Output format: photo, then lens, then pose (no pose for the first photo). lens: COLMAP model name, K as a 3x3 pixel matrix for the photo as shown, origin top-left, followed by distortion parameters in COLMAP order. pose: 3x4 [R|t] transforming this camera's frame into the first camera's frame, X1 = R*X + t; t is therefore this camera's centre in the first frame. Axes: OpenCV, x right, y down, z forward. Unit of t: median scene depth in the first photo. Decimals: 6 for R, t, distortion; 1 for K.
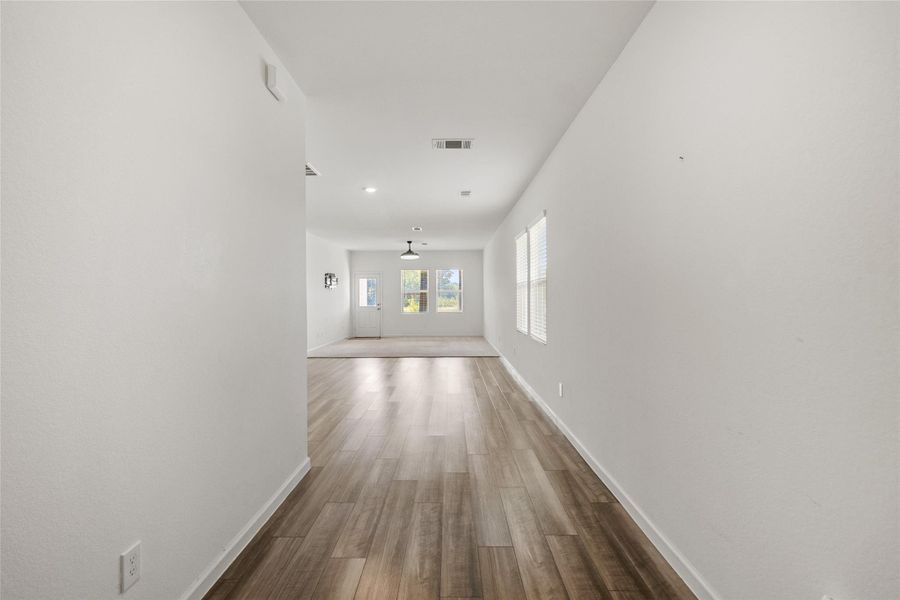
lens RADIAL K [[409.2, 0, 450.0], [0, 409.2, 300.0], [0, 0, 1]] dist [-0.001759, 0.000270]
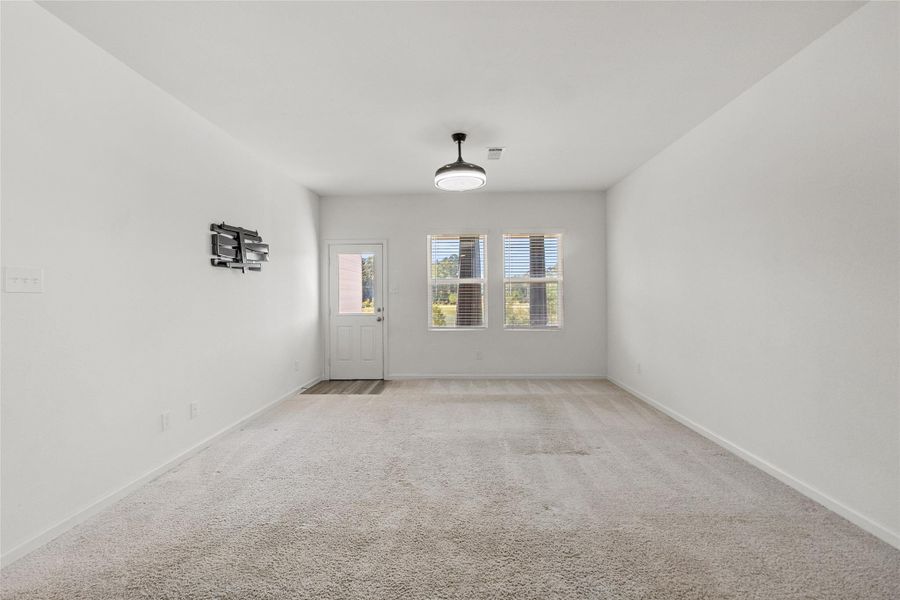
lens RADIAL K [[395.2, 0, 450.0], [0, 395.2, 300.0], [0, 0, 1]] dist [-0.000656, 0.000041]
pose [[0.999612, -0.002622, -0.027740, -0.082701], [0.002823, 0.999970, 0.007219, -0.003310], [0.027720, -0.007295, 0.999589, 0.557678]]
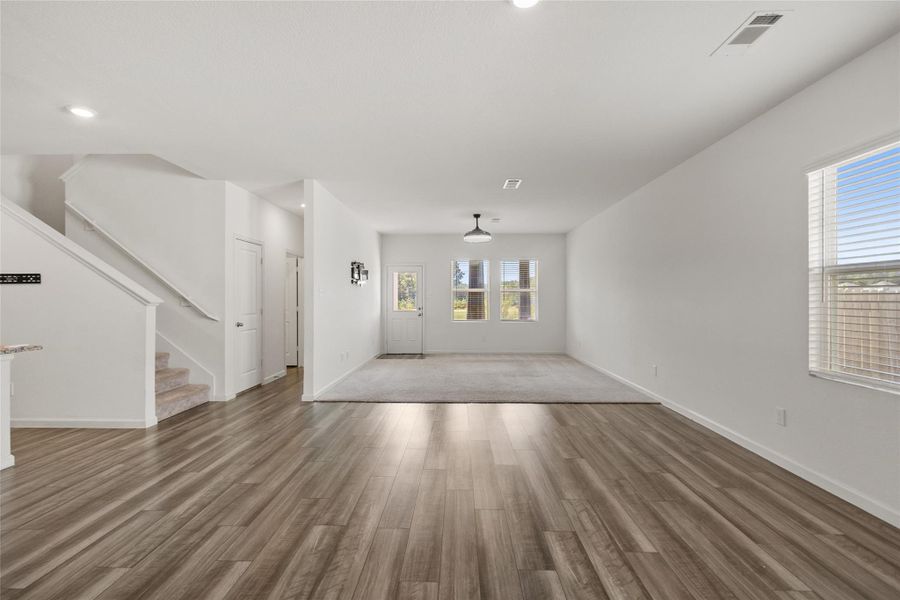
lens RADIAL K [[409.2, 0, 450.0], [0, 409.2, 300.0], [0, 0, 1]] dist [-0.001759, 0.000270]
pose [[0.999837, 0.005564, -0.017173, -0.110503], [-0.005627, 0.999978, -0.003634, -0.001768], [0.017152, 0.003731, 0.999846, 0.283620]]
